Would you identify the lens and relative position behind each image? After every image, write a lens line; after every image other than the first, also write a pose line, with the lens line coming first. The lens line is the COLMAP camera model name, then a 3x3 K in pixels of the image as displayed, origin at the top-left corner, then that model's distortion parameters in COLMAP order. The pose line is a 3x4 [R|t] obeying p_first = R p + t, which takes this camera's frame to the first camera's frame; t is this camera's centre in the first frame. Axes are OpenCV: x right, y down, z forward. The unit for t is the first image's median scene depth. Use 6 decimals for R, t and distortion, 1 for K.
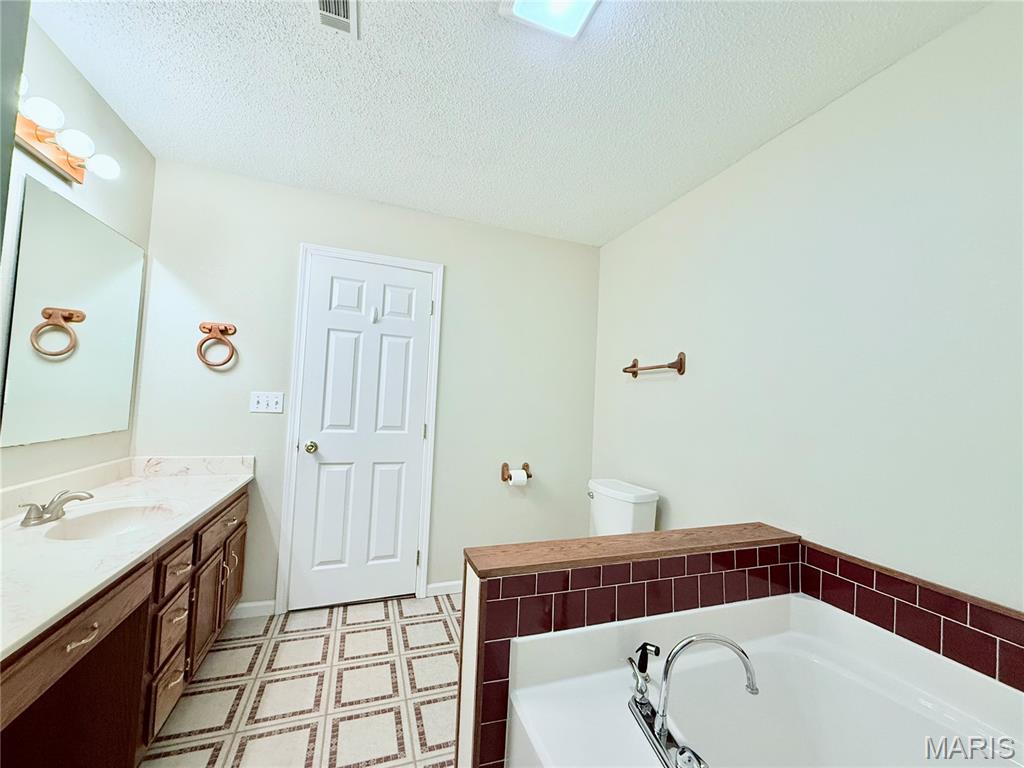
lens RADIAL K [[412.2, 0, 512.0], [0, 412.2, 384.0], [0, 0, 1]] dist [-0.002348, 0.000239]
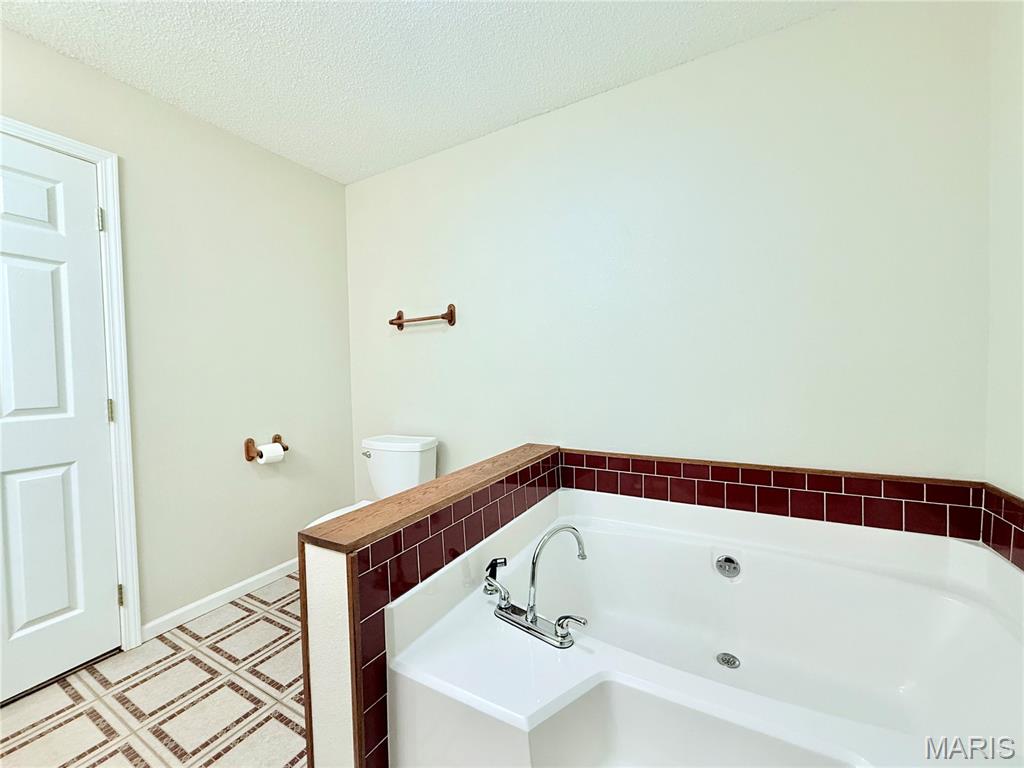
lens RADIAL K [[412.2, 0, 512.0], [0, 412.2, 384.0], [0, 0, 1]] dist [-0.002348, 0.000239]
pose [[0.747317, -0.080683, 0.659551, -0.186745], [0.026169, 0.995404, 0.092117, 0.033455], [-0.663952, -0.051581, 0.745994, 0.094194]]
